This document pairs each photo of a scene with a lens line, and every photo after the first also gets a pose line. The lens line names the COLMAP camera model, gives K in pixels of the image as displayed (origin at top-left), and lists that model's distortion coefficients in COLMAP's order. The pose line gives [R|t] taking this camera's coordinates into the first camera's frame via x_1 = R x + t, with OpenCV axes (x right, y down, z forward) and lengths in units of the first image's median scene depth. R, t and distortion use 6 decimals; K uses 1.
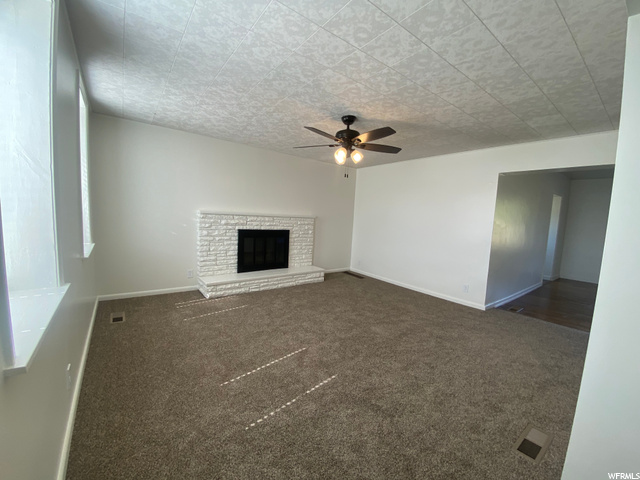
lens RADIAL K [[262.2, 0, 319.7], [0, 262.2, 239.1], [0, 0, 1]] dist [0.002348, -0.000792]
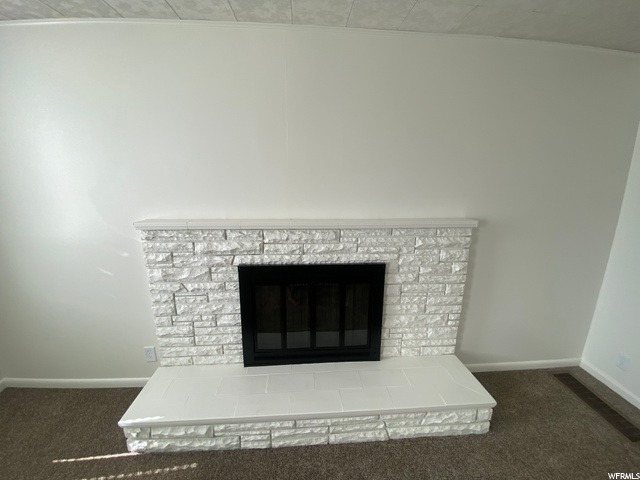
lens RADIAL K [[262.2, 0, 320.5], [0, 262.2, 236.5], [0, 0, 1]] dist [0.002348, -0.000792]
pose [[0.834591, 0.079371, -0.545122, -0.000067], [-0.011765, 0.991908, 0.126411, -0.125380], [0.550744, -0.099088, 0.828772, 0.720374]]
